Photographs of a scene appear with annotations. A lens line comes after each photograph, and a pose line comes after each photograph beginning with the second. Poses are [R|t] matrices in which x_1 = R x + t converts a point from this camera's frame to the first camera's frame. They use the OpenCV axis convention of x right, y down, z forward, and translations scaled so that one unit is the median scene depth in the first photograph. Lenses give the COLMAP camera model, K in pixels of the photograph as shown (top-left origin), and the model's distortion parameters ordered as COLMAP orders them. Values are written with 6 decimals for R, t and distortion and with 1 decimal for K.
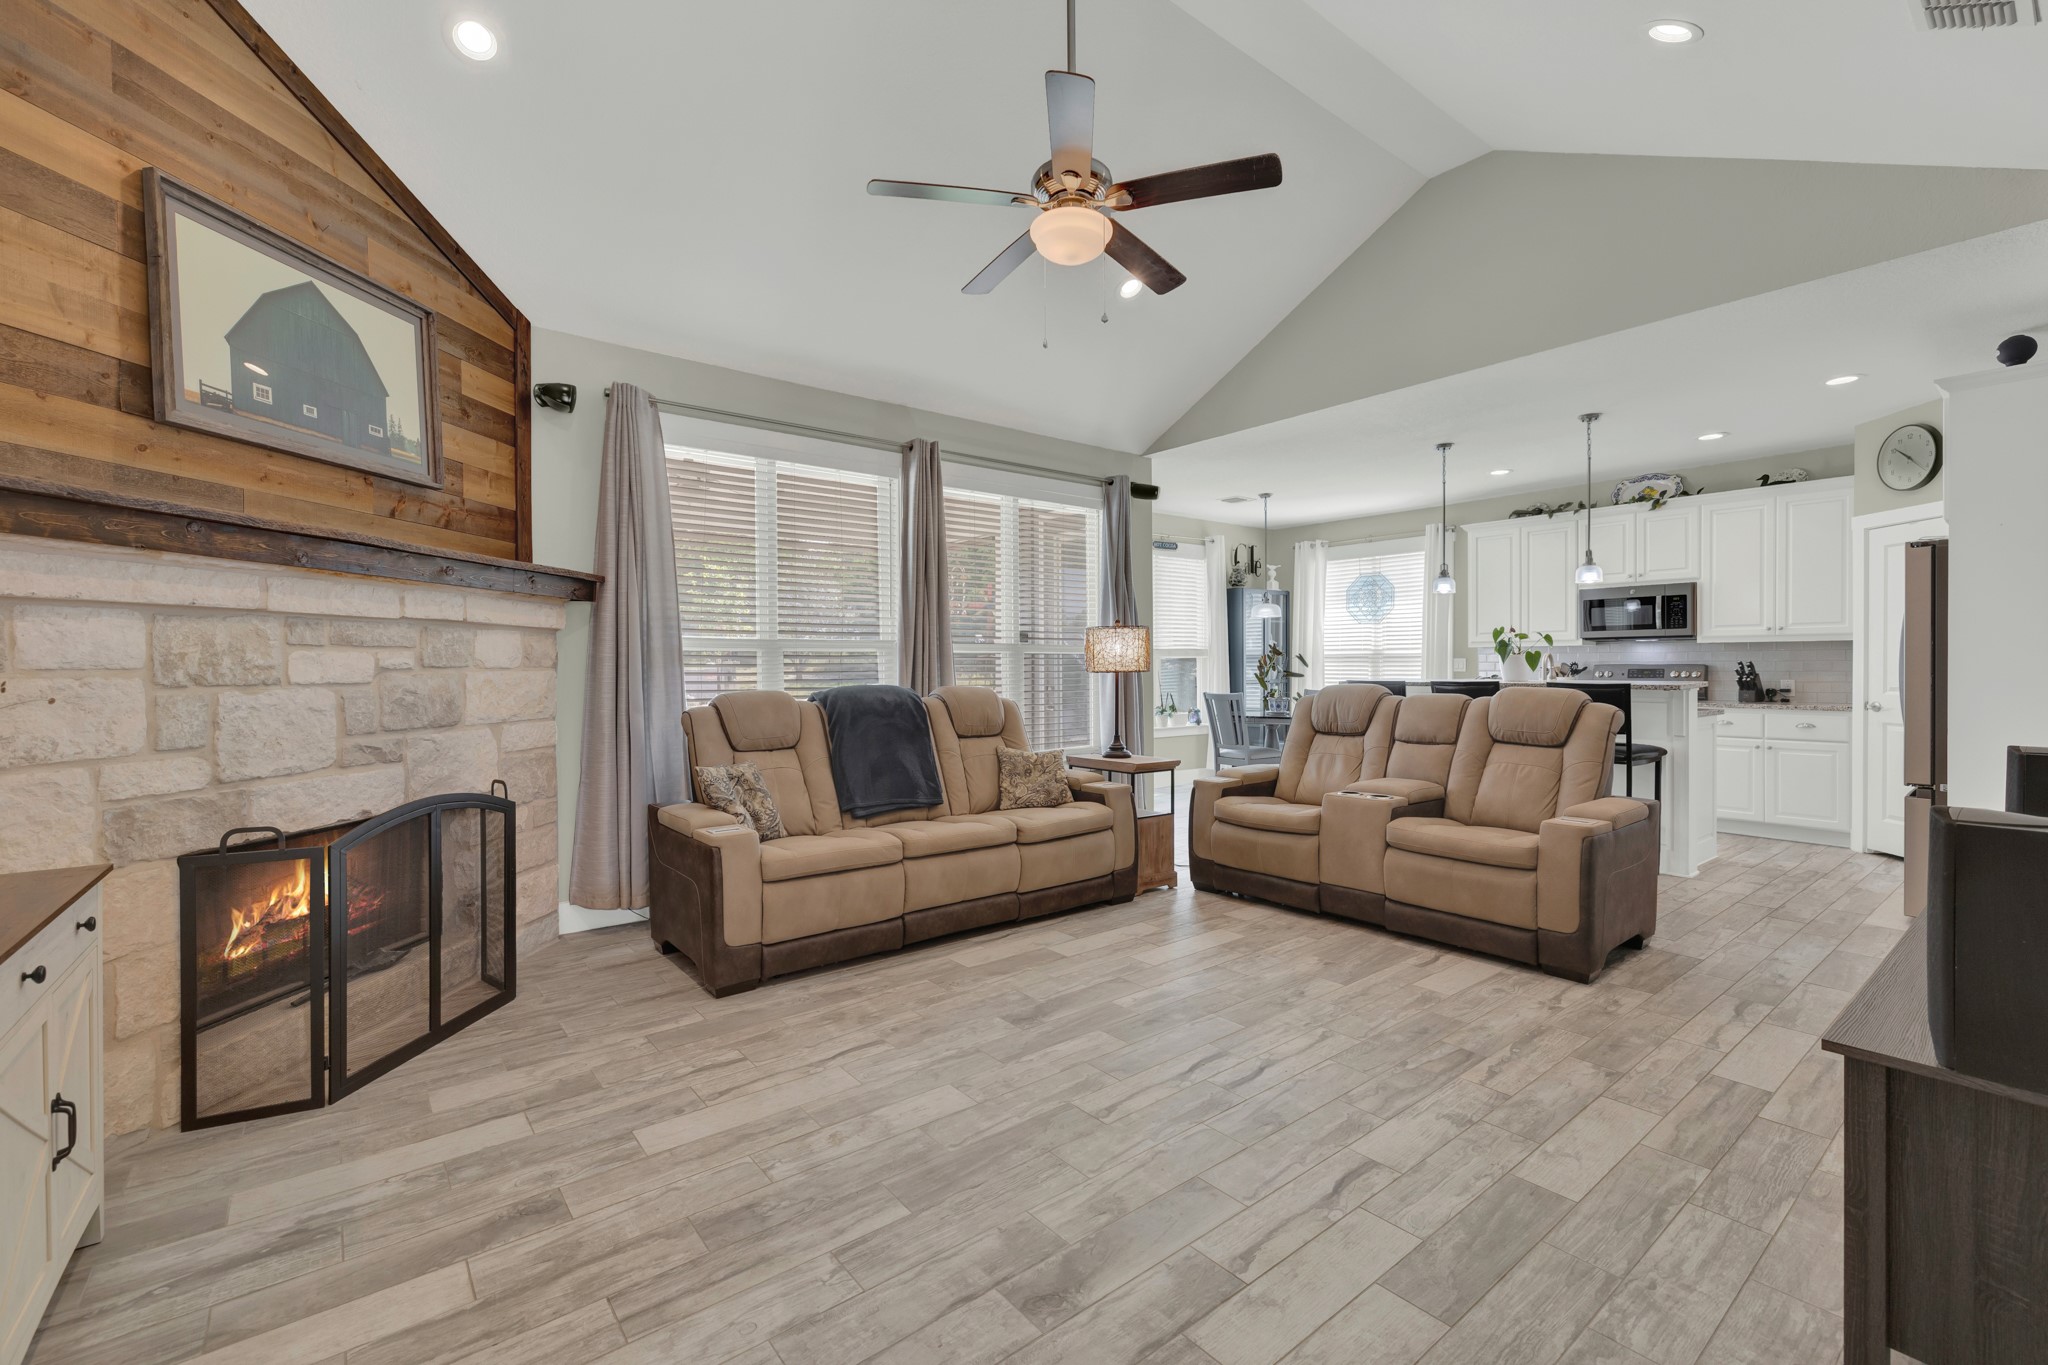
lens RADIAL K [[856.1, 0, 1003.9], [0, 856.1, 678.4], [0, 0, 1]] dist [0.000553, 0.001169]
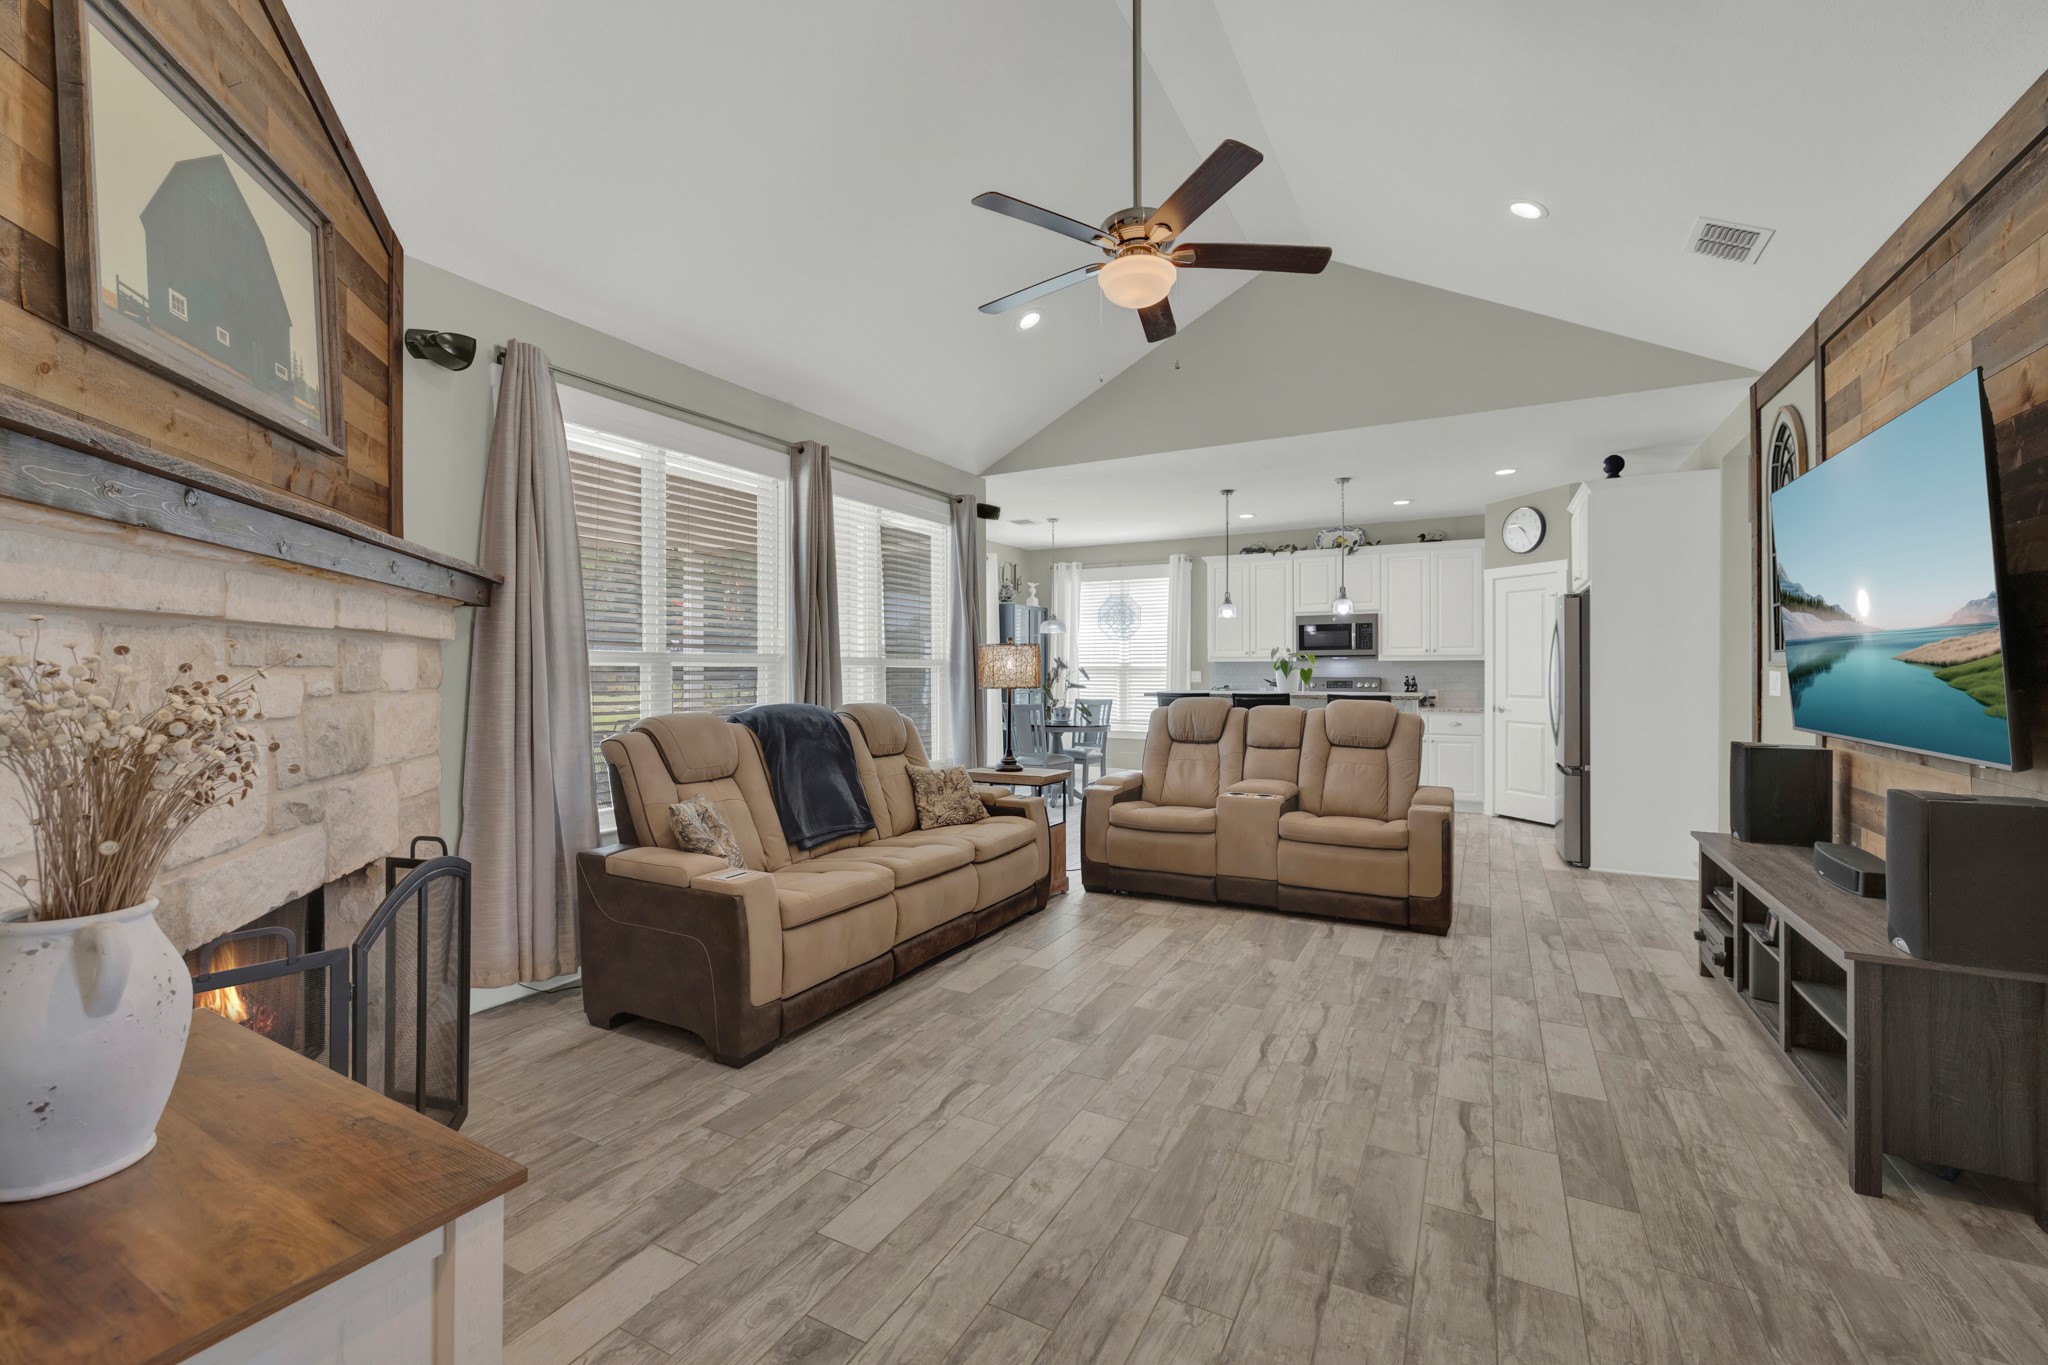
lens RADIAL K [[856.1, 0, 975.3], [0, 856.1, 672.4], [0, 0, 1]] dist [0.000553, 0.001169]
pose [[0.923422, 0.001881, 0.383782, -0.427322], [0.003003, 0.999922, -0.012126, -0.018968], [-0.383775, 0.012350, 0.923344, 0.089837]]
